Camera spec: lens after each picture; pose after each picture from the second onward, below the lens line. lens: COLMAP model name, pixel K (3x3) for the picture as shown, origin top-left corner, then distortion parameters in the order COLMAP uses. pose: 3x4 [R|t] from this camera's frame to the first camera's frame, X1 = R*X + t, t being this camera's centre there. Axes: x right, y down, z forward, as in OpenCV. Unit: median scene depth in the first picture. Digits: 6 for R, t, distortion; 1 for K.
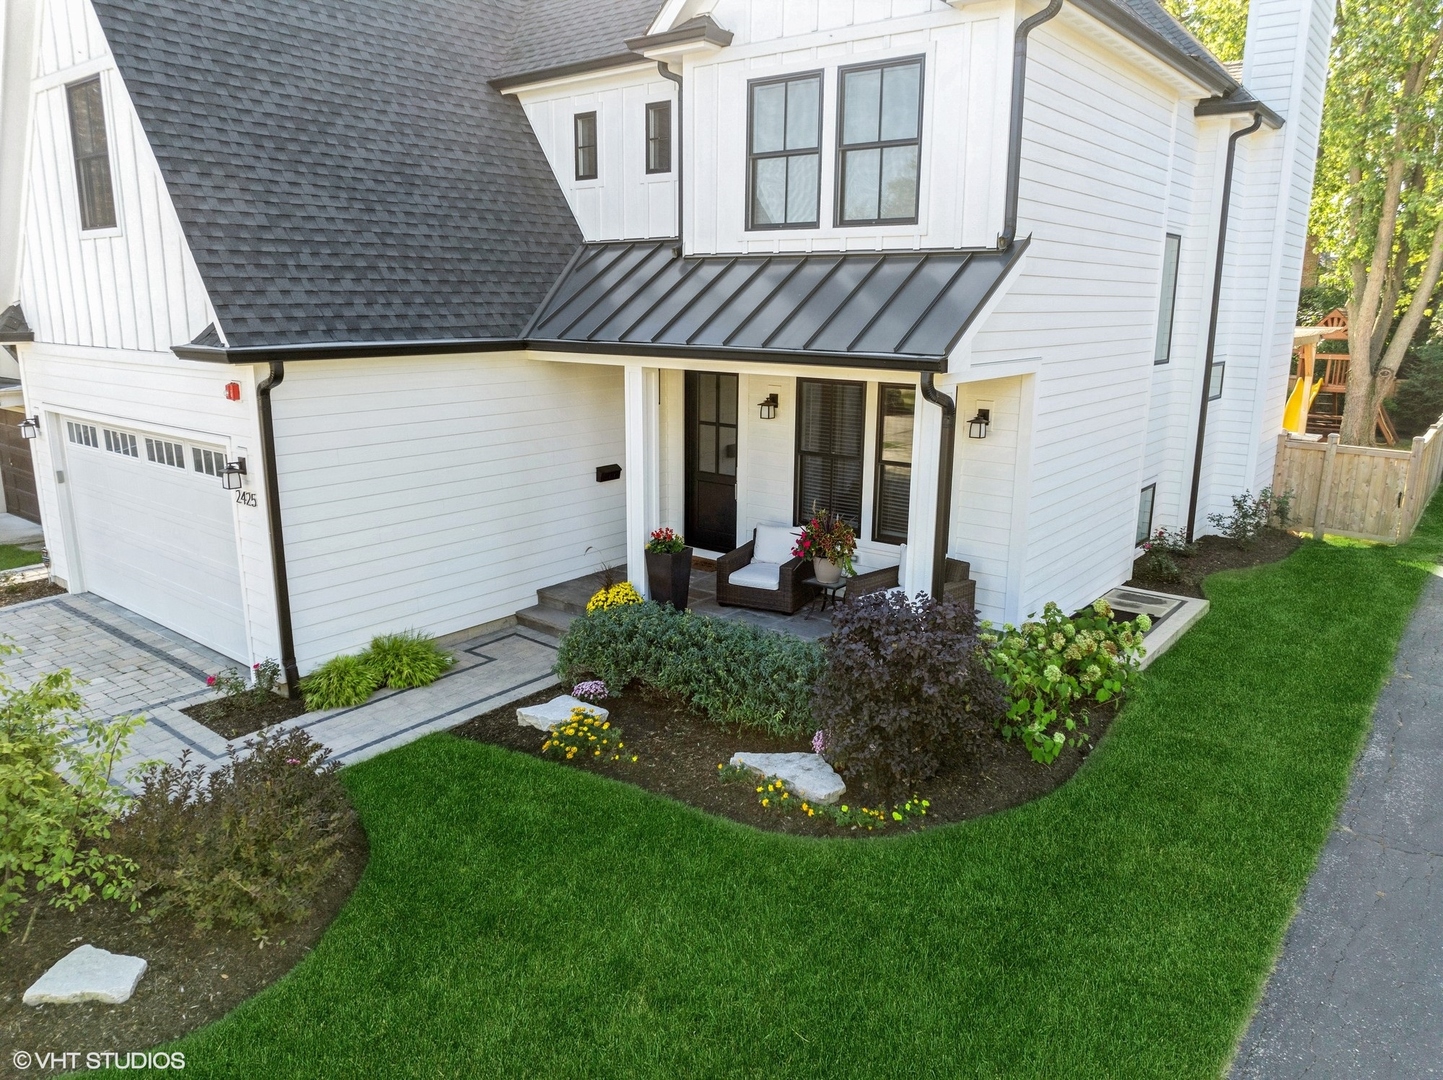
lens RADIAL K [[1015.3, 0, 721.5], [0, 1015.3, 540.0], [0, 0, 1]] dist [-0.041731, -0.004123]
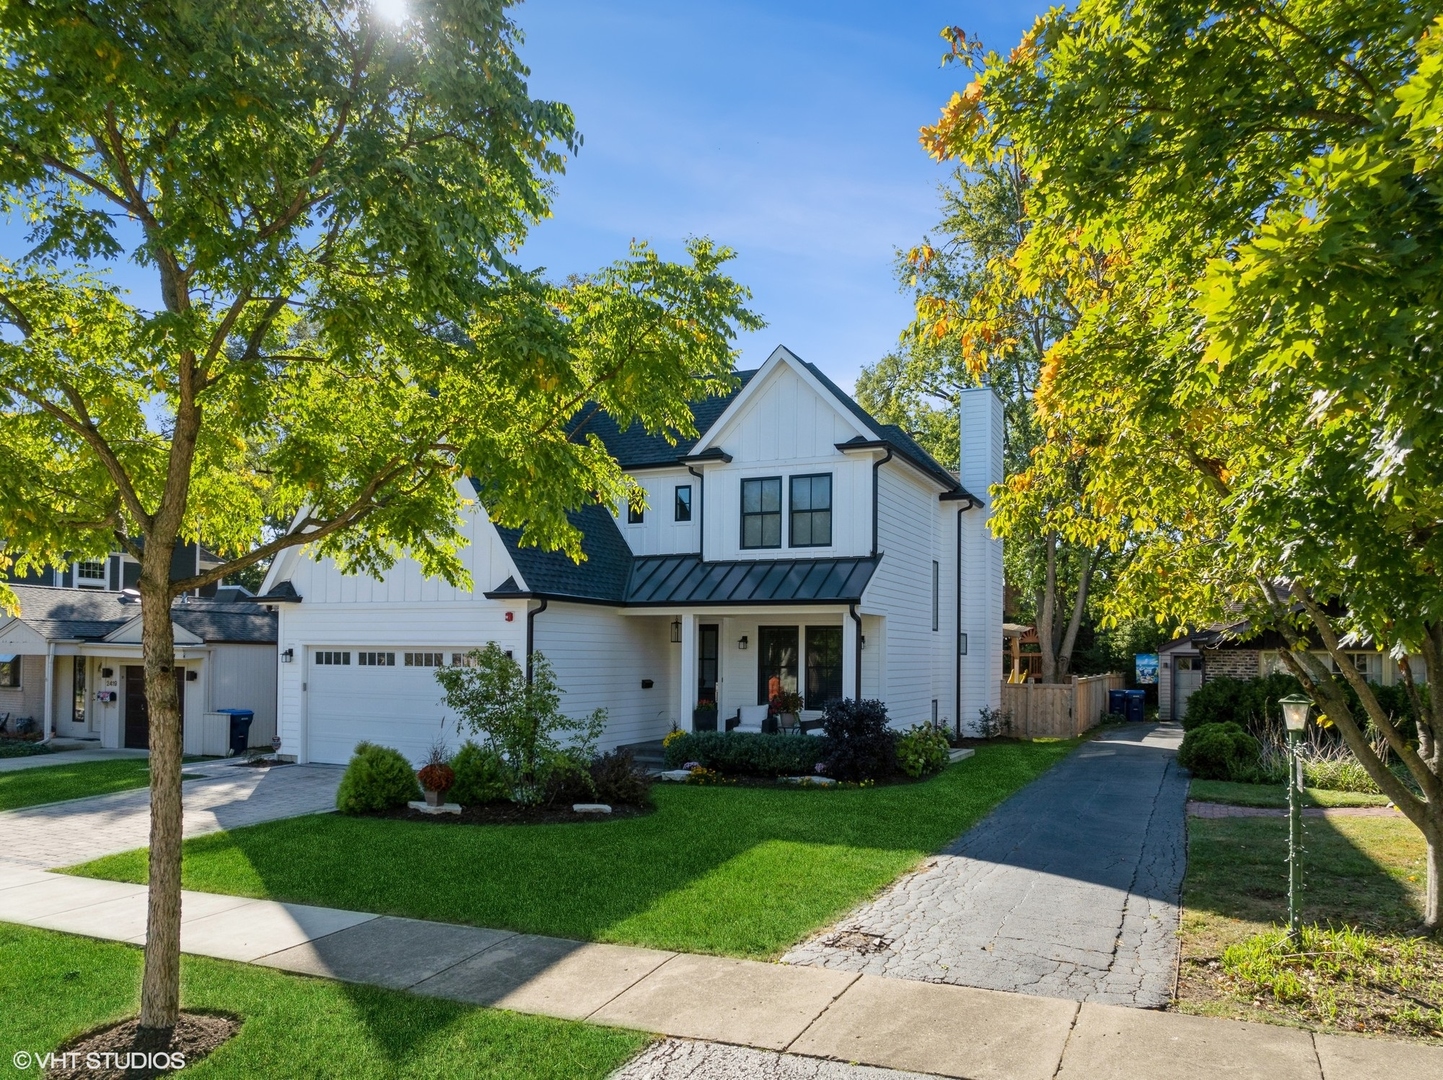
lens RADIAL K [[1040.6, 0, 726.8], [0, 1040.6, 619.5], [0, 0, 1]] dist [-0.020522, 0.004332]
pose [[0.970725, 0.011179, 0.239932, -0.497683], [0.052908, 0.964429, -0.258992, 0.360504], [-0.234293, 0.264105, 0.935604, -0.884394]]
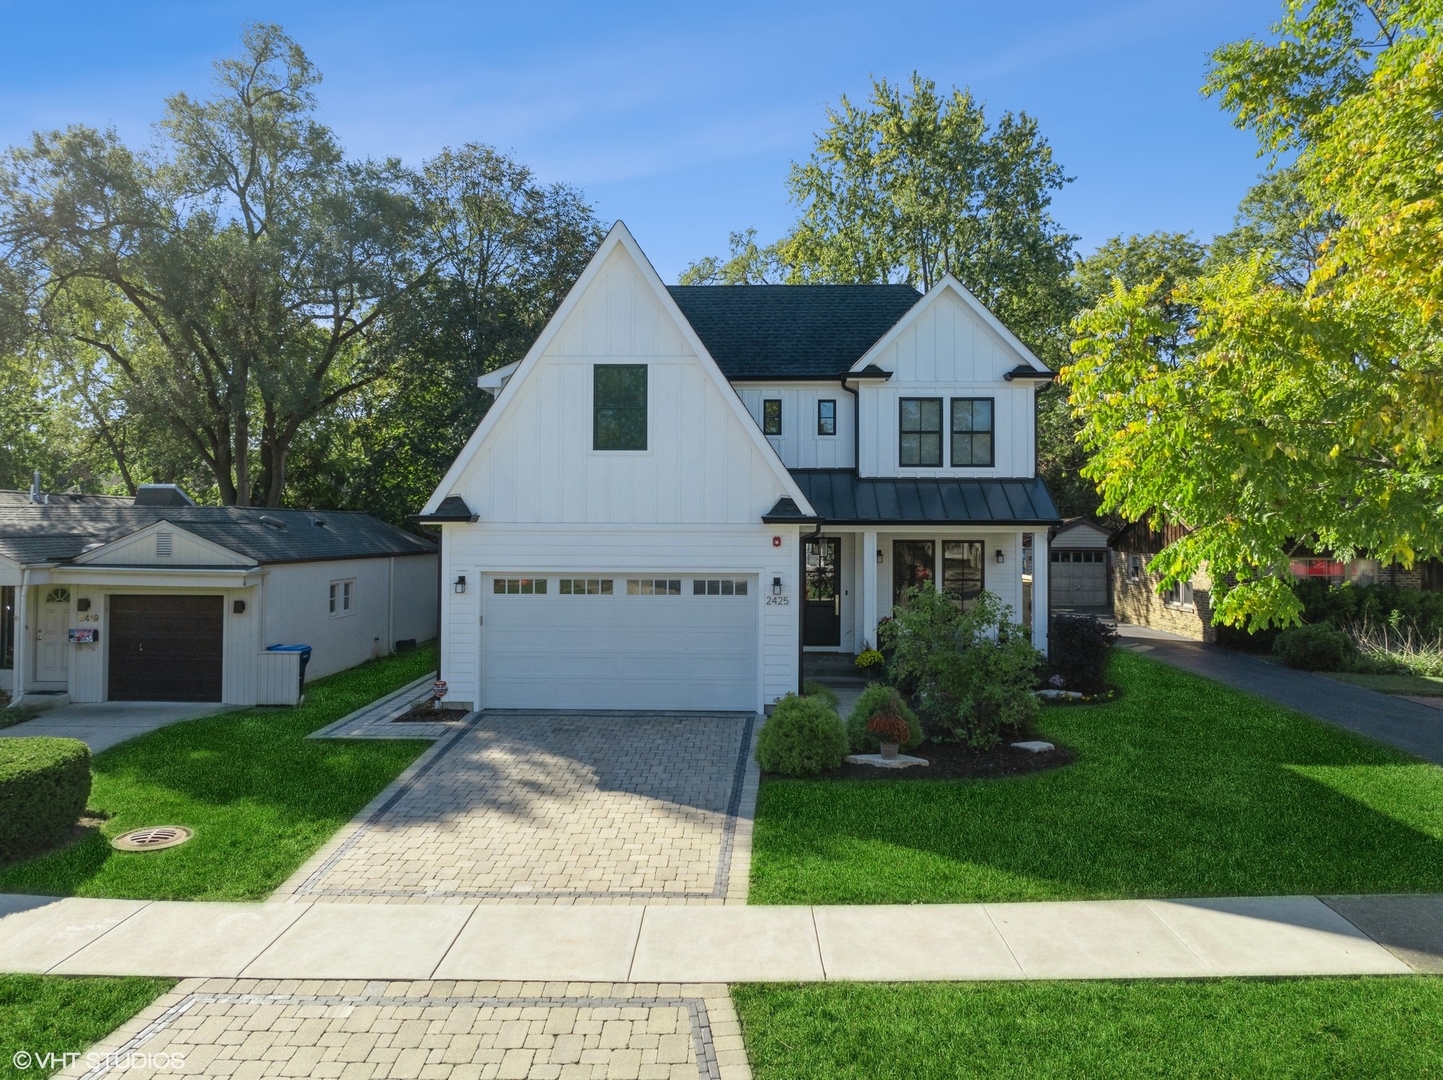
lens RADIAL K [[1013.6, 0, 722.2], [0, 1013.6, 507.3], [0, 0, 1]] dist [-0.023887, 0.004144]
pose [[0.798078, 0.007795, 0.602503, -1.505859], [0.143485, 0.968694, -0.202593, 0.135472], [-0.585220, 0.248135, 0.771975, -0.346798]]
